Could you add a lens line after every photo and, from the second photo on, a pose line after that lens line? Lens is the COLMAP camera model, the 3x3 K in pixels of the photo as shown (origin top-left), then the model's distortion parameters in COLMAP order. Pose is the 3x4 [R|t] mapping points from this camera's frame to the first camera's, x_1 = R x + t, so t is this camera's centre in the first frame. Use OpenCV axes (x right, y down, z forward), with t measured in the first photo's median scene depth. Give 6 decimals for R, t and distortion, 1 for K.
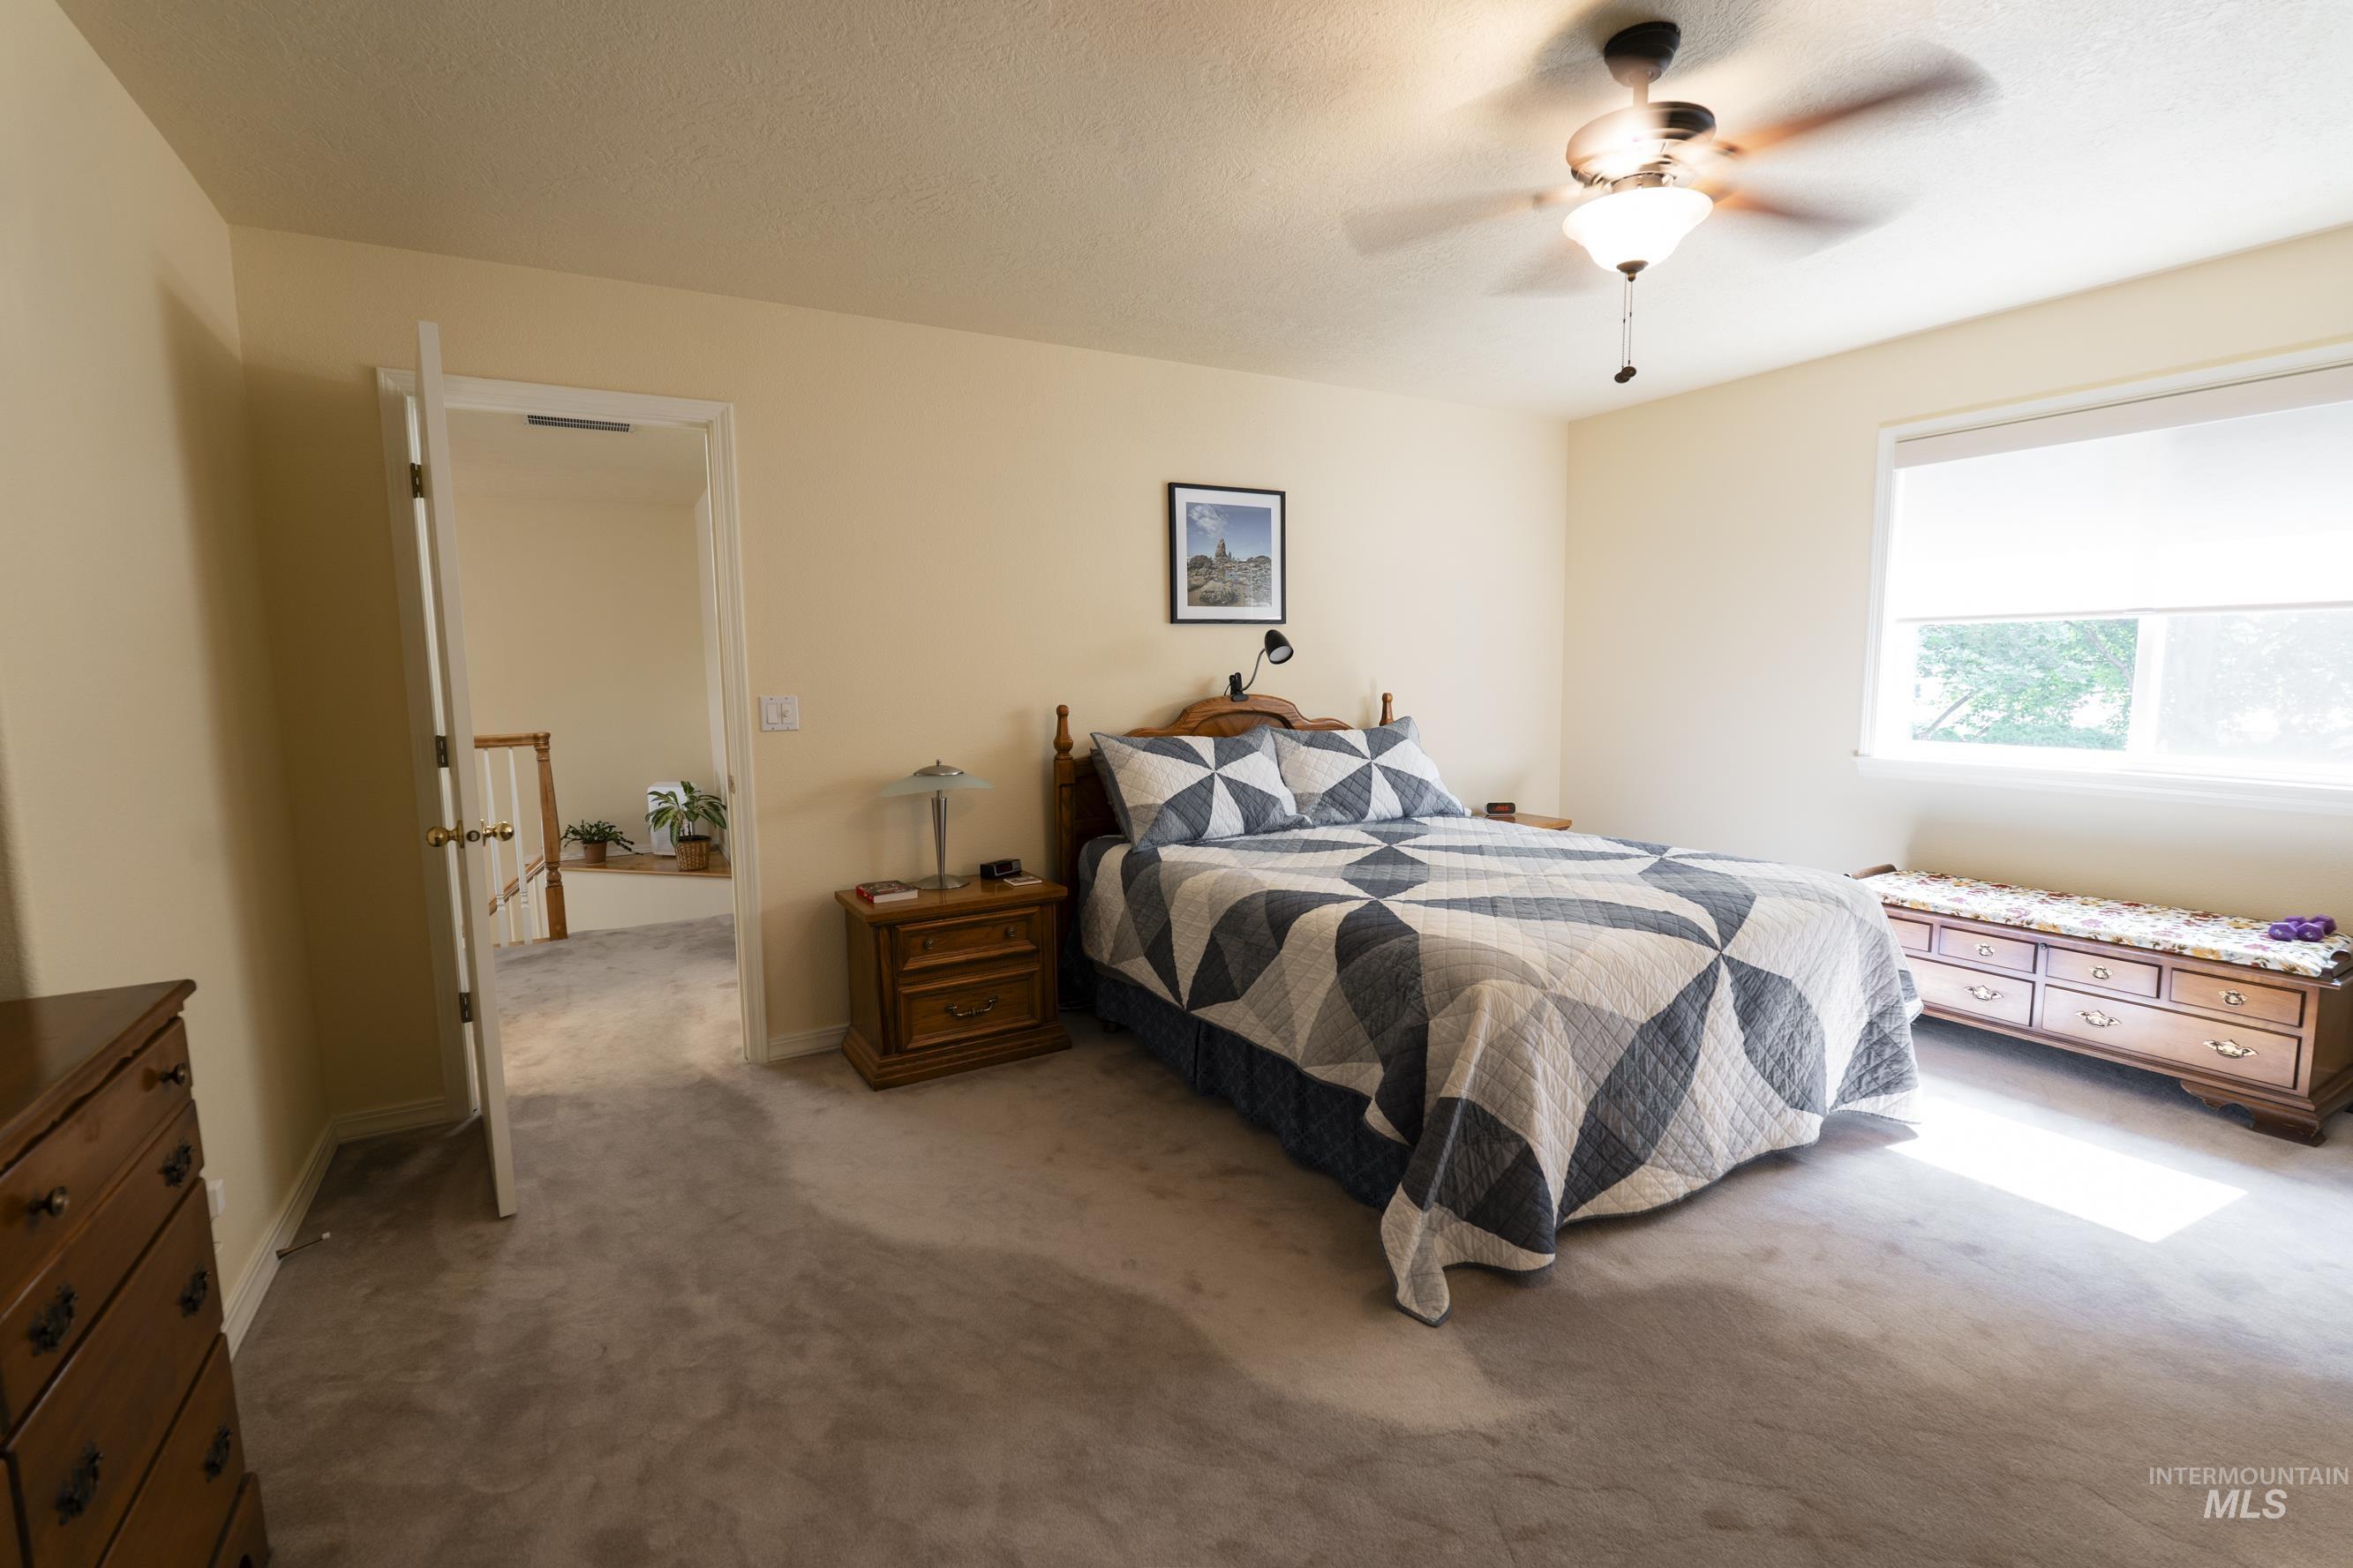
lens RADIAL K [[1033.0, 0, 1180.0], [0, 1033.0, 780.0], [0, 0, 1]] dist [-0.008799, 0.000767]
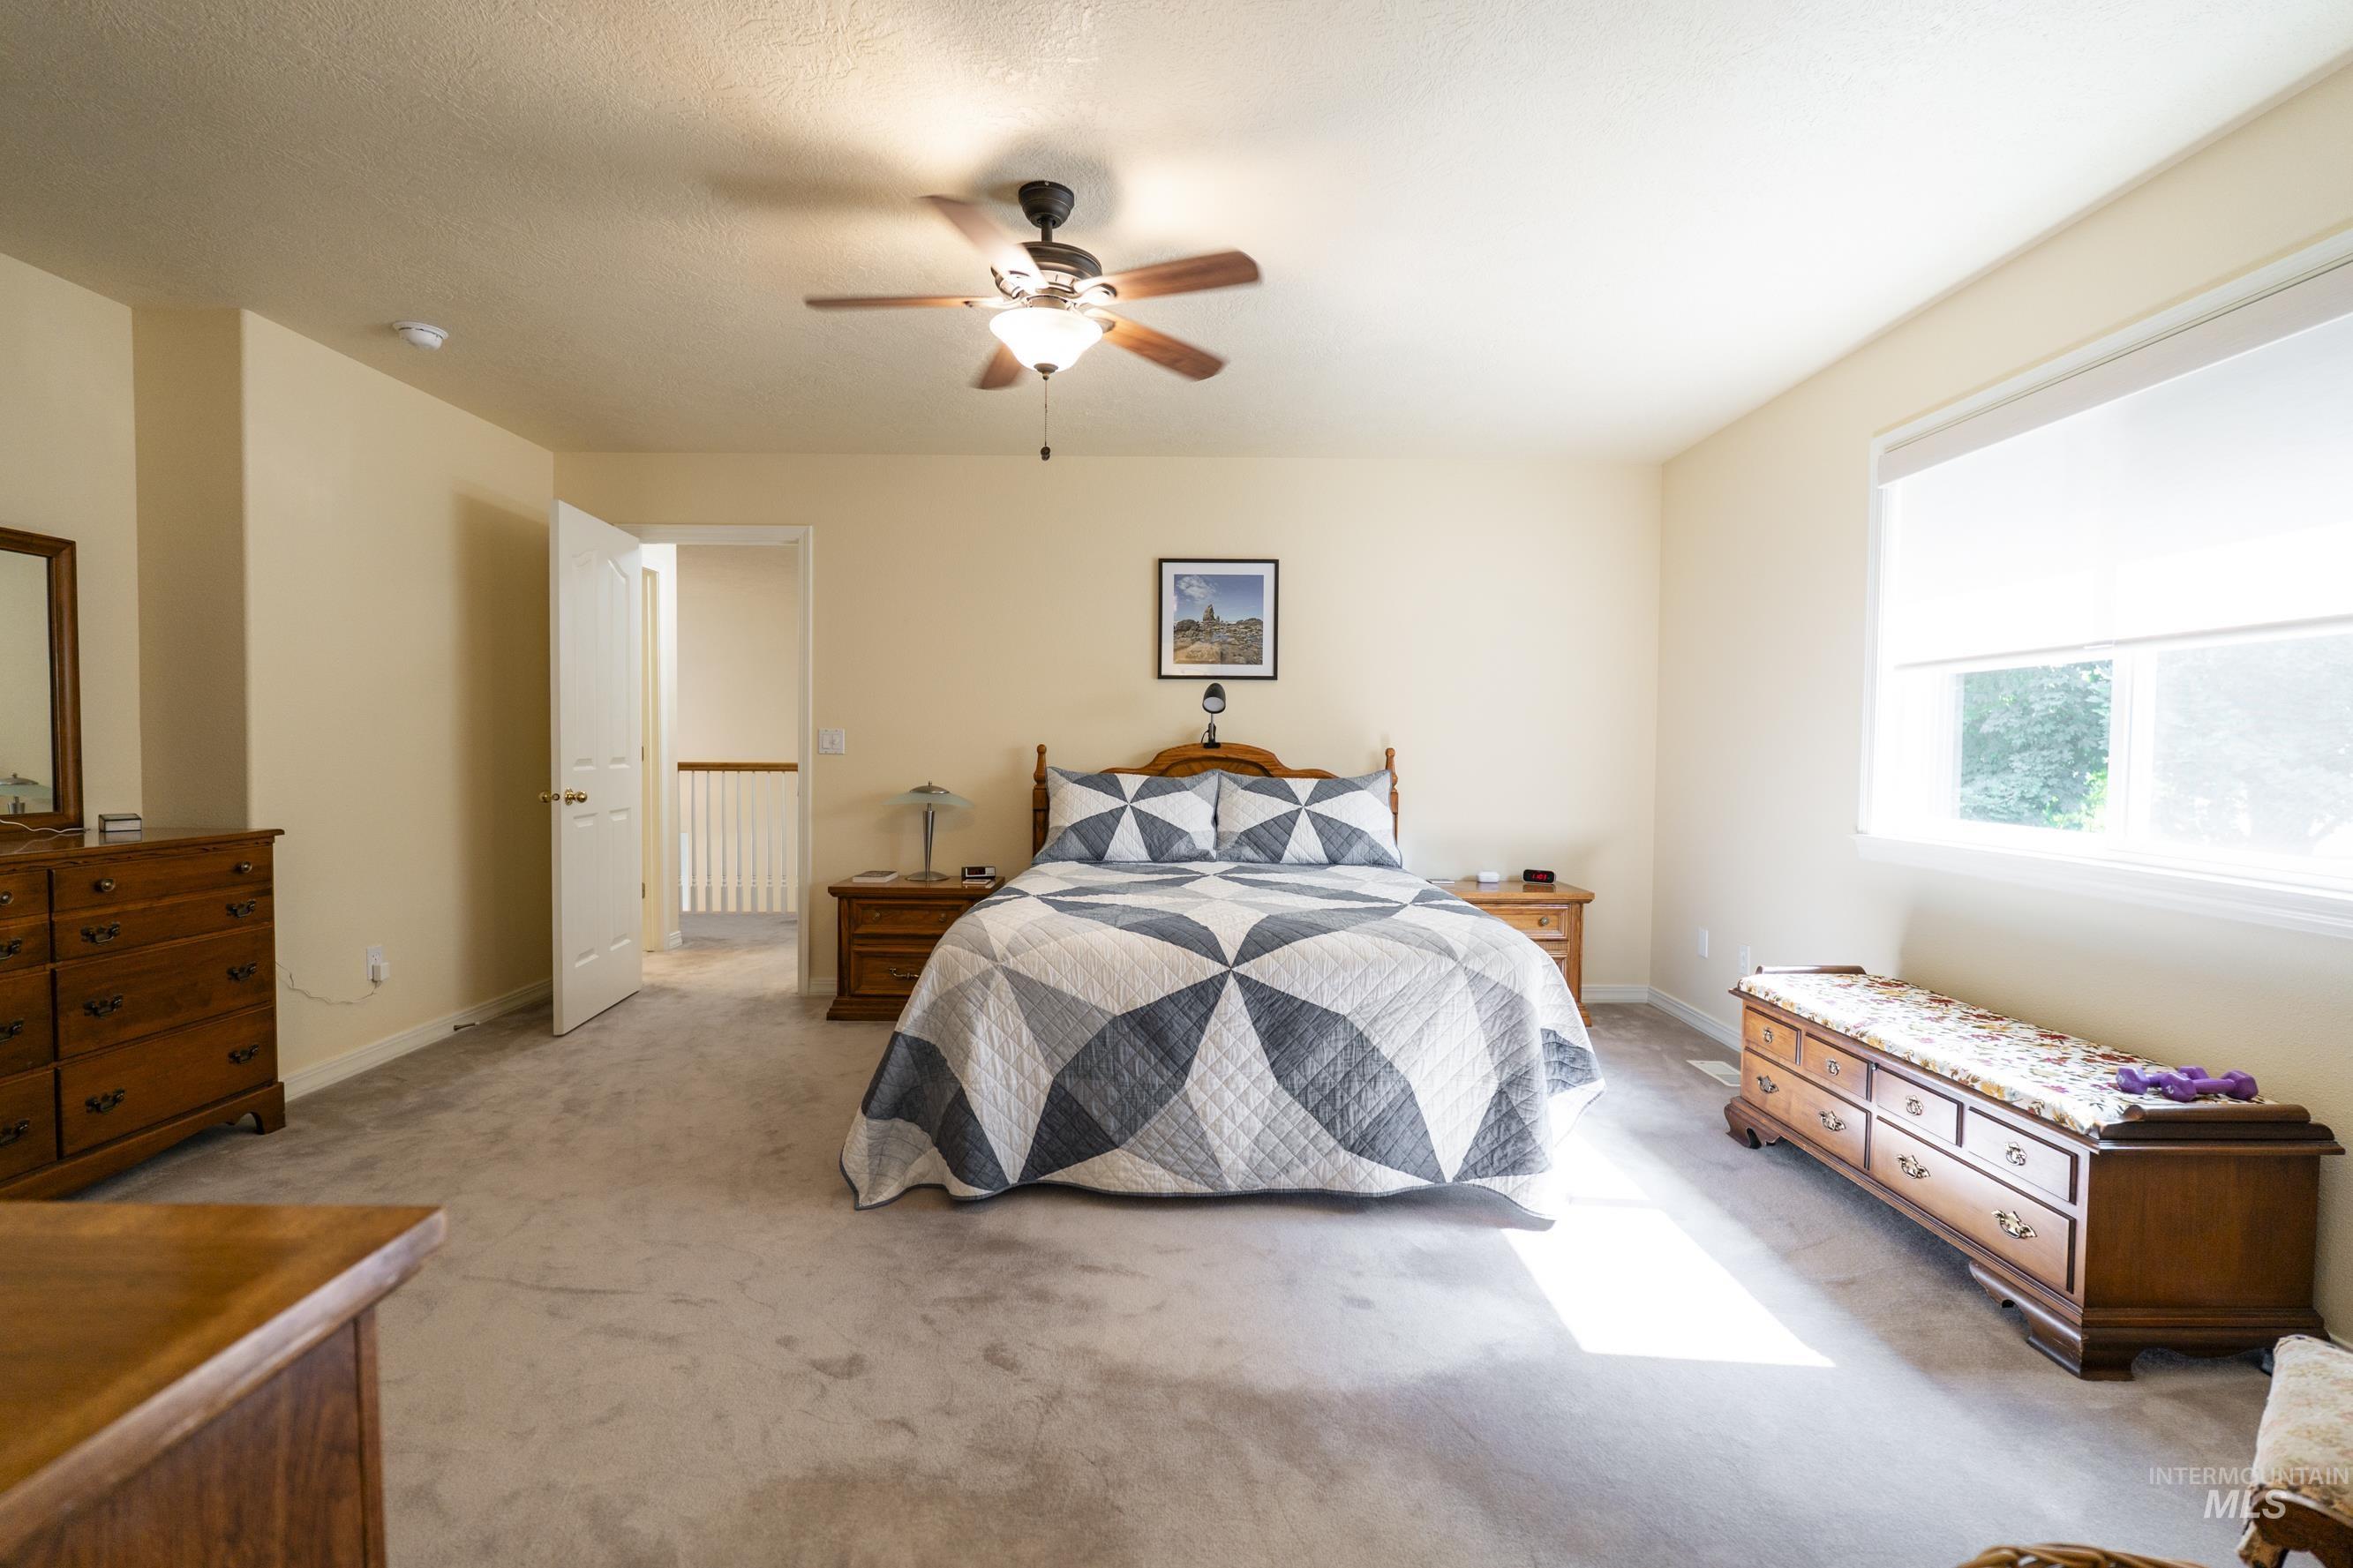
lens RADIAL K [[1033.0, 0, 1189.6], [0, 1033.0, 786.2], [0, 0, 1]] dist [-0.008799, 0.000767]
pose [[0.867580, 0.043250, -0.495413, 0.830470], [-0.079564, 0.995450, -0.052431, 0.034012], [0.490891, 0.084905, 0.867074, 0.044142]]
